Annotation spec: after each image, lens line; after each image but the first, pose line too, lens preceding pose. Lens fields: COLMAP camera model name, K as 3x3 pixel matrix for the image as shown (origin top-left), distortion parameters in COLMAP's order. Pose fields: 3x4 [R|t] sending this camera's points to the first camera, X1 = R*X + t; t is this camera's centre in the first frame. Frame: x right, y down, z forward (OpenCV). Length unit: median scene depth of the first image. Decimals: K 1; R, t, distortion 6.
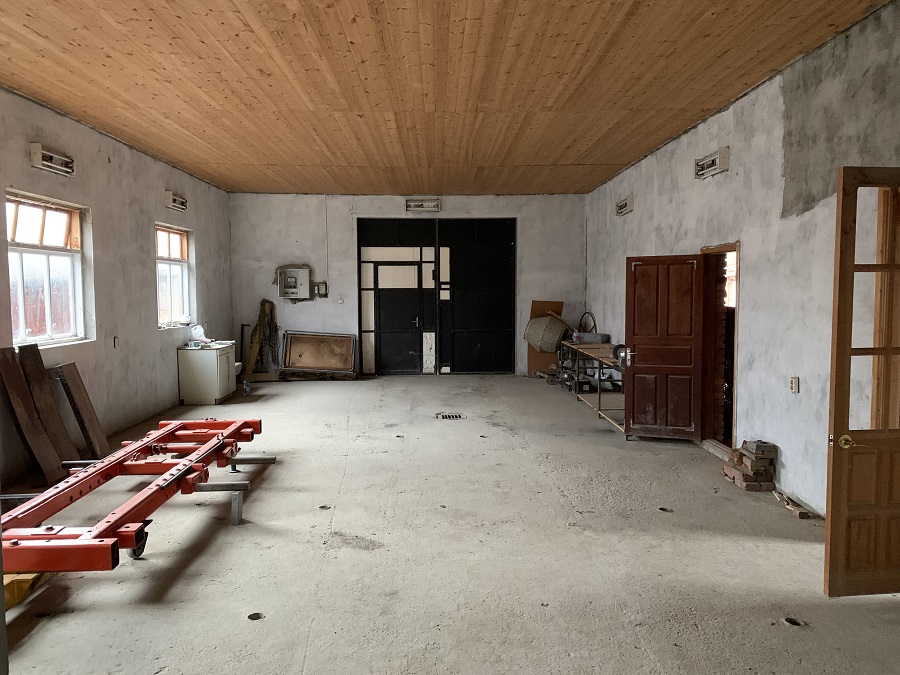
lens RADIAL K [[698.1, 0, 447.7], [0, 698.1, 336.4], [0, 0, 1]] dist [-0.009005, -0.007367]
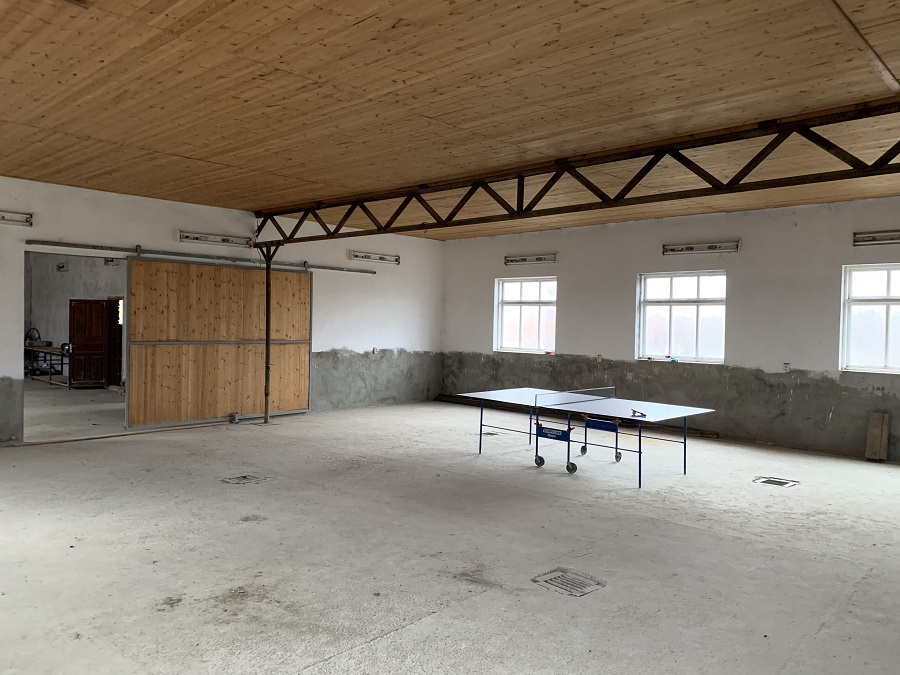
lens RADIAL K [[698.1, 0, 445.3], [0, 698.1, 335.6], [0, 0, 1]] dist [-0.009005, -0.007367]
pose [[0.702871, 0.003724, 0.711308, -0.419078], [0.021879, 0.999400, -0.026851, 0.071325], [-0.710981, 0.034435, 0.702368, -1.211158]]
